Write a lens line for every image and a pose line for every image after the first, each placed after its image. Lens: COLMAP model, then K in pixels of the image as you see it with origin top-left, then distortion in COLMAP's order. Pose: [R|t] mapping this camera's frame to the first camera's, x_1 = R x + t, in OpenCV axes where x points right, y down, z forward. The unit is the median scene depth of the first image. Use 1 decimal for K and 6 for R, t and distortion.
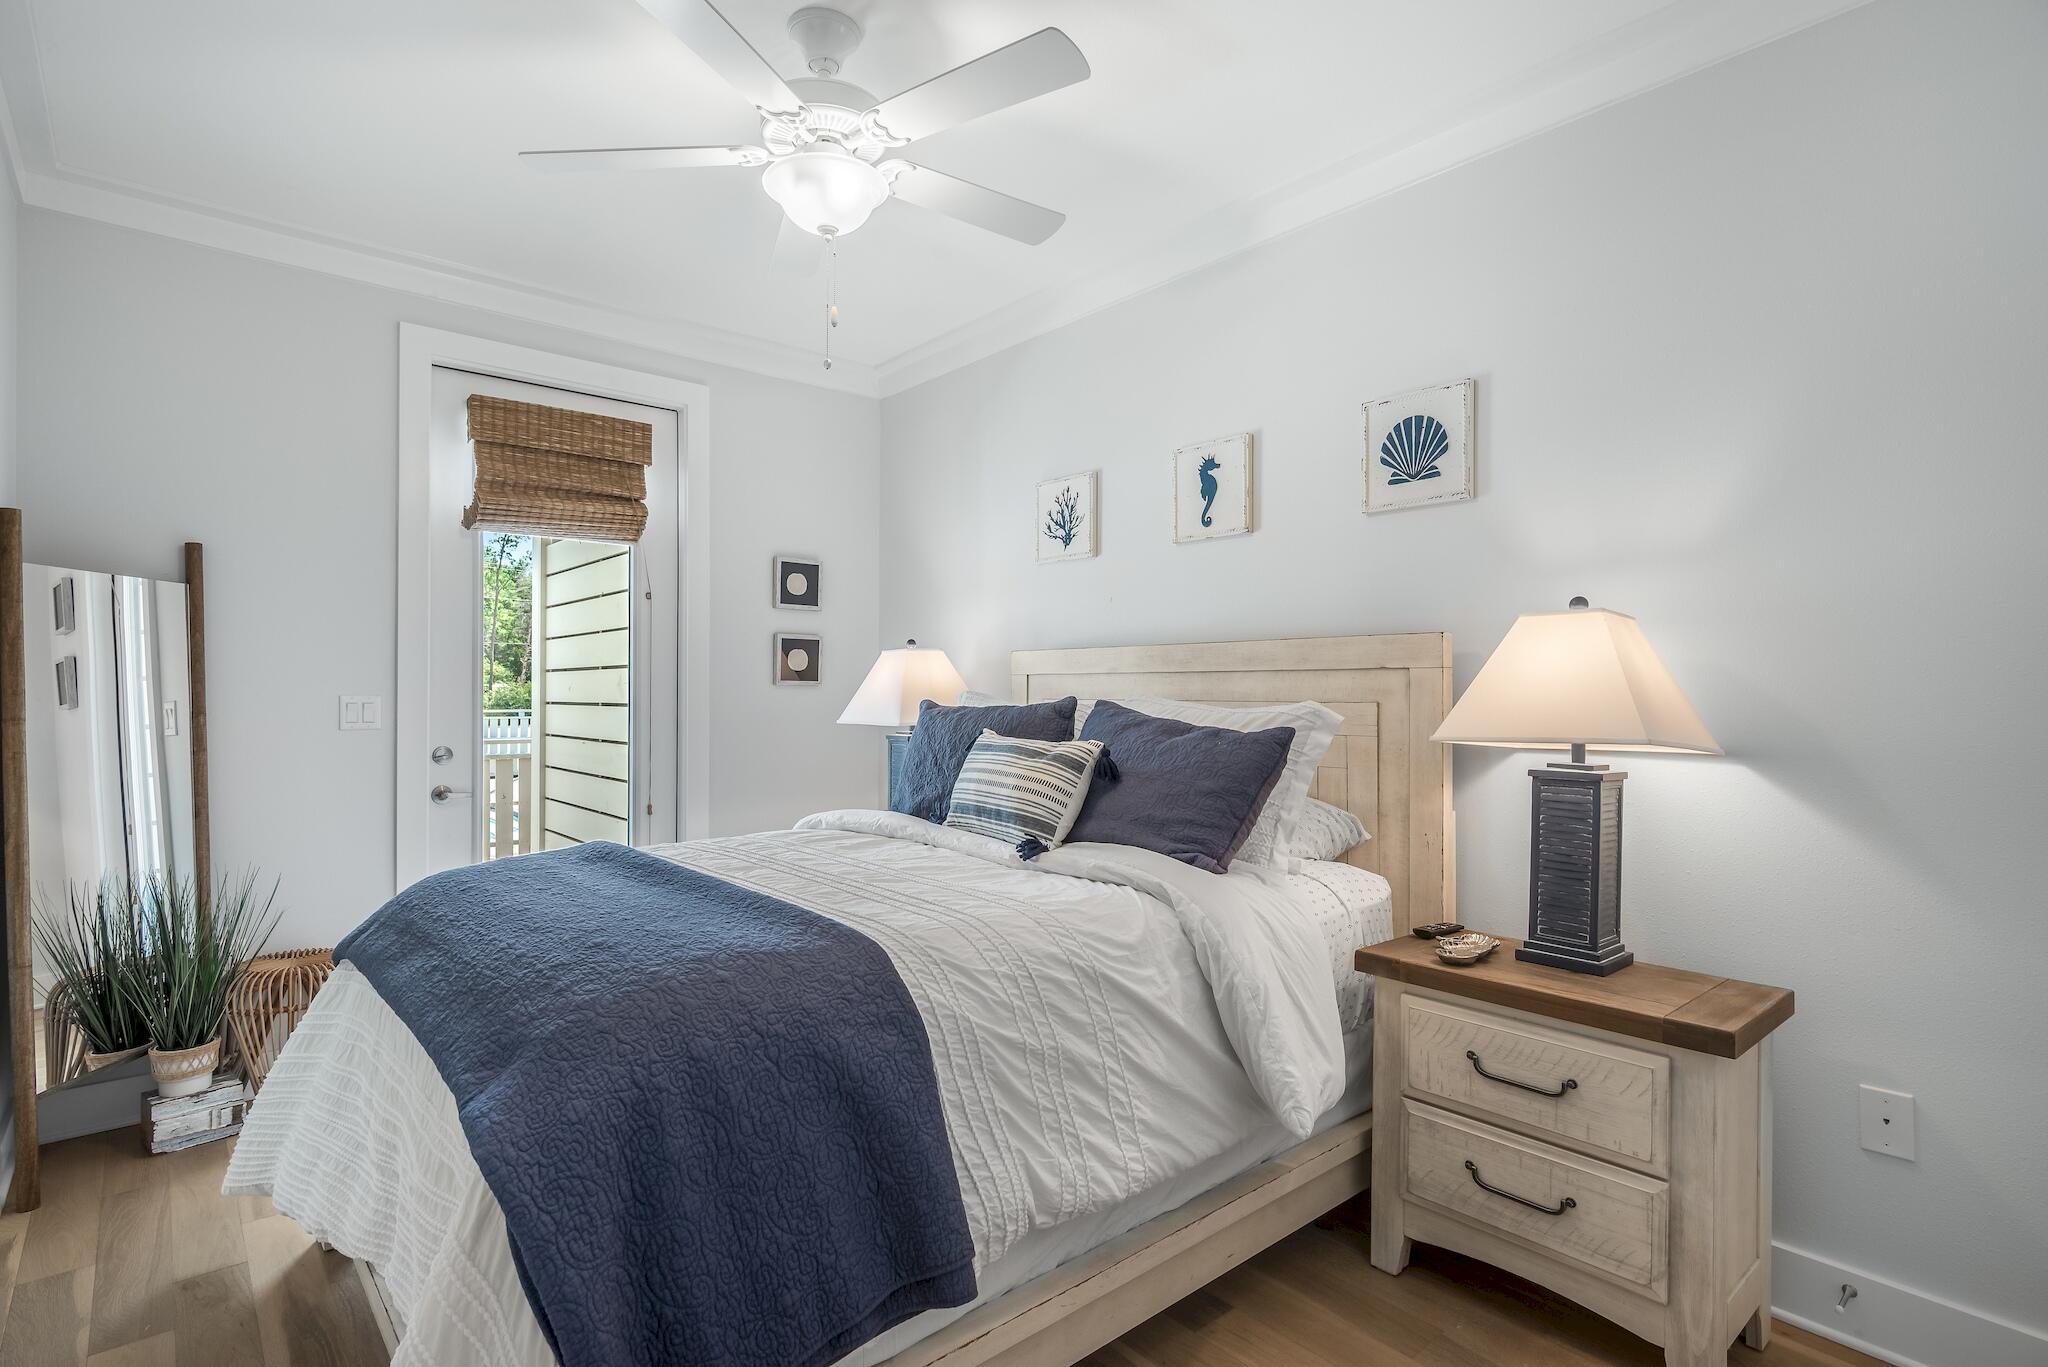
lens RADIAL K [[1035.8, 0, 1034.8], [0, 1035.8, 678.3], [0, 0, 1]] dist [0.035521, 0.000215]
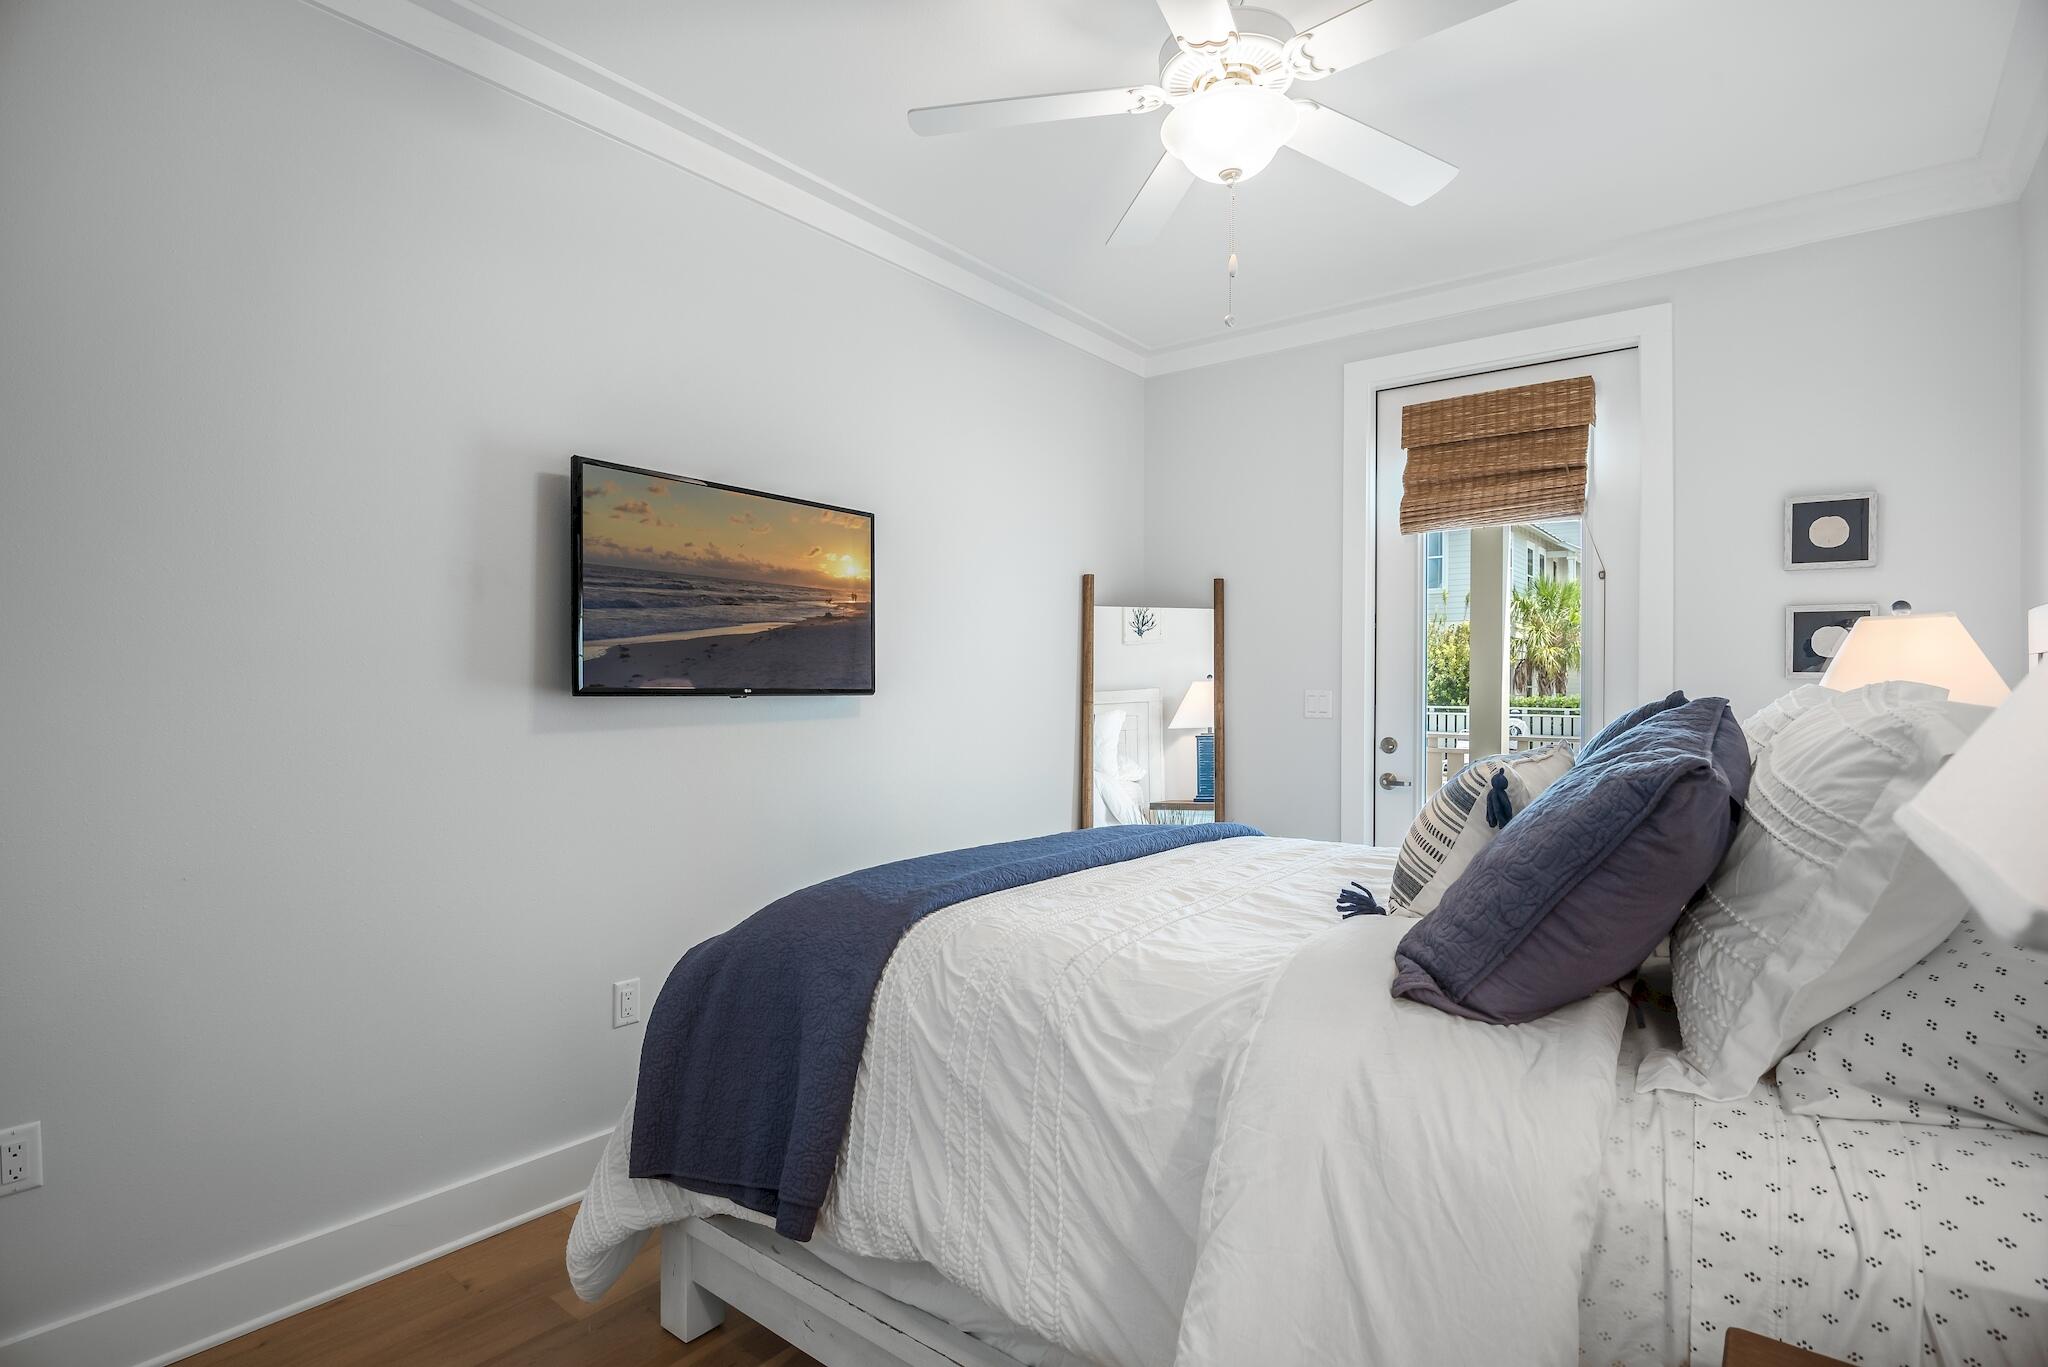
lens RADIAL K [[1035.8, 0, 1037.3], [0, 1035.8, 675.5], [0, 0, 1]] dist [0.035521, 0.000215]
pose [[0.193767, -0.009631, -0.981000, 0.795446], [0.003575, 0.999952, -0.009111, 0.018564], [0.981041, -0.001742, 0.193793, 0.801195]]
